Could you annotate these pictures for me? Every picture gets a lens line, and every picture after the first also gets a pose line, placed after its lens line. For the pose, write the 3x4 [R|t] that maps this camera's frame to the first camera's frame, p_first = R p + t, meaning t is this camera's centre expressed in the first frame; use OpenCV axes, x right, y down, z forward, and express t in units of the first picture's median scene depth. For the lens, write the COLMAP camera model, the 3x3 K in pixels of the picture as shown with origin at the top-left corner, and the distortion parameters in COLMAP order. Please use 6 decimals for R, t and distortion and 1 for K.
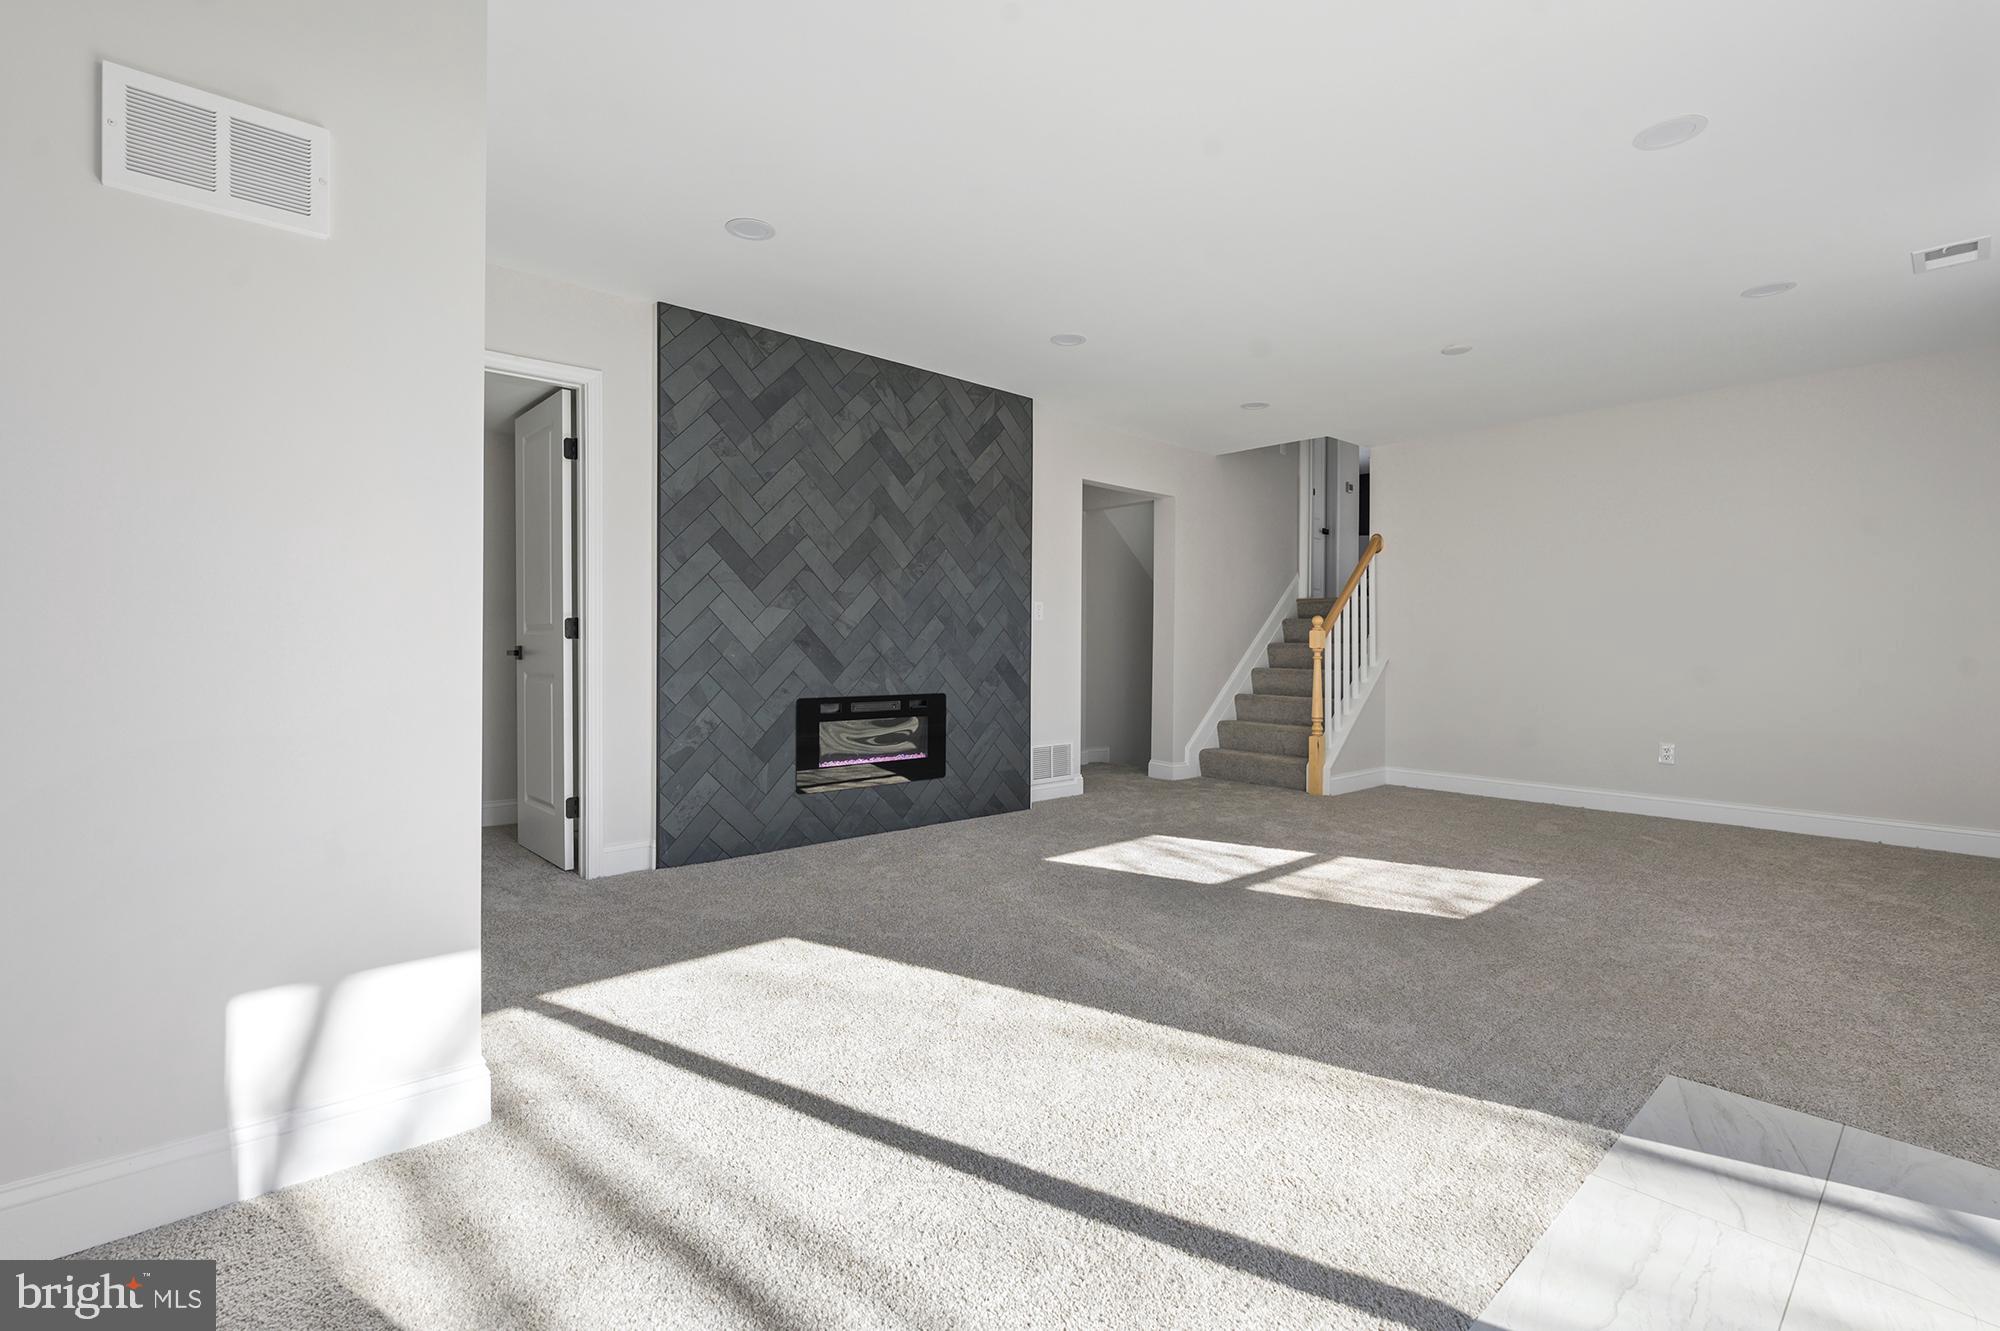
lens RADIAL K [[908.4, 0, 1000.3], [0, 908.4, 661.4], [0, 0, 1]] dist [-0.000162, -0.000370]
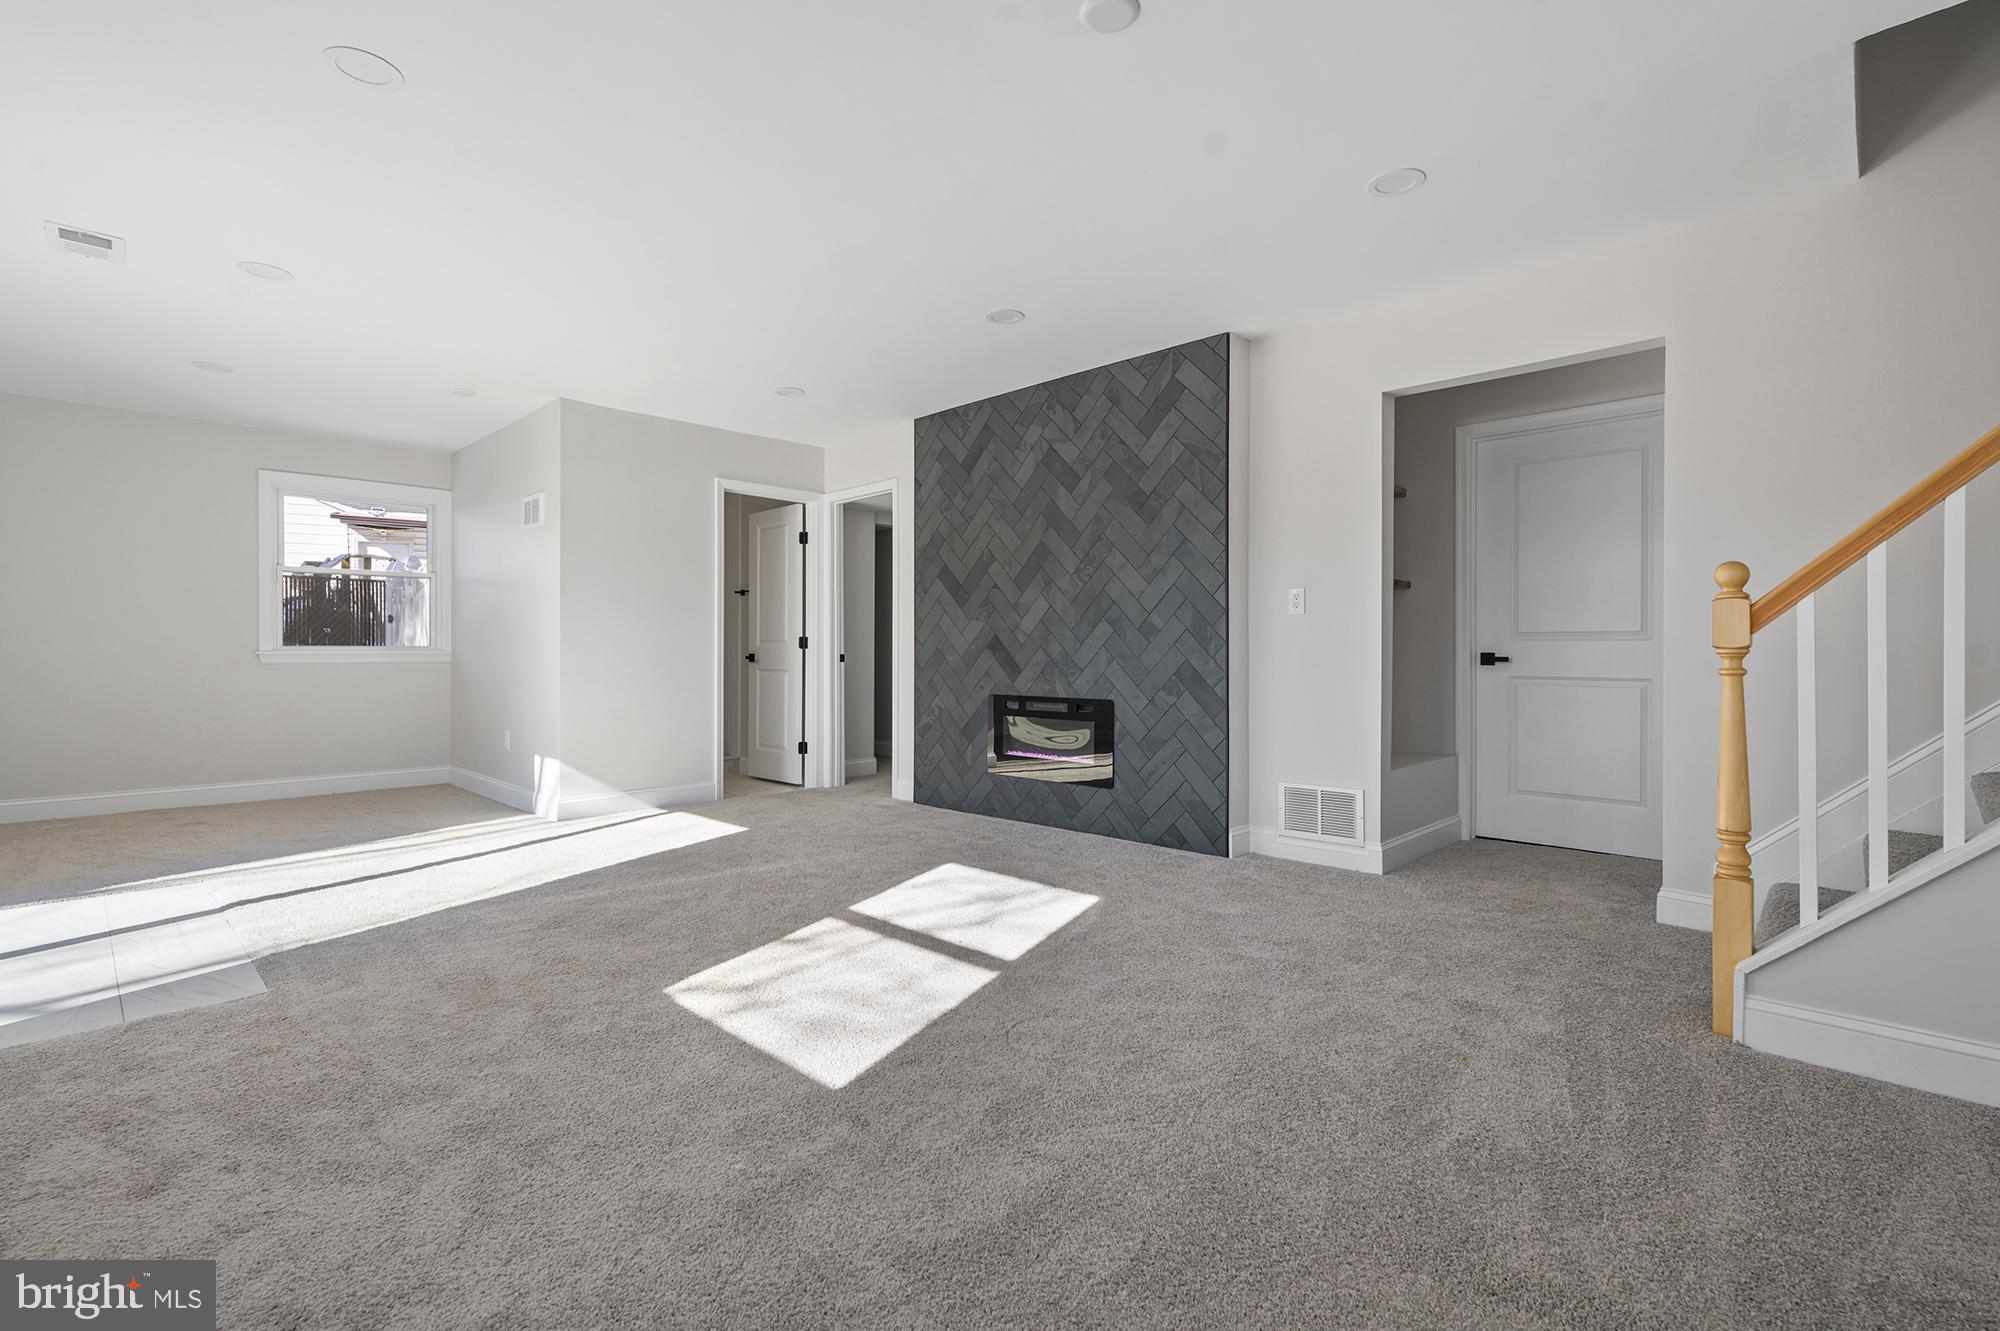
lens RADIAL K [[897.4, 0, 997.4], [0, 897.4, 656.7], [0, 0, 1]] dist [-0.000066, -0.000108]
pose [[0.069112, 0.005290, -0.997595, 0.906444], [-0.009040, 0.999948, 0.004676, -0.014067], [0.997568, 0.008696, 0.069157, 0.859789]]
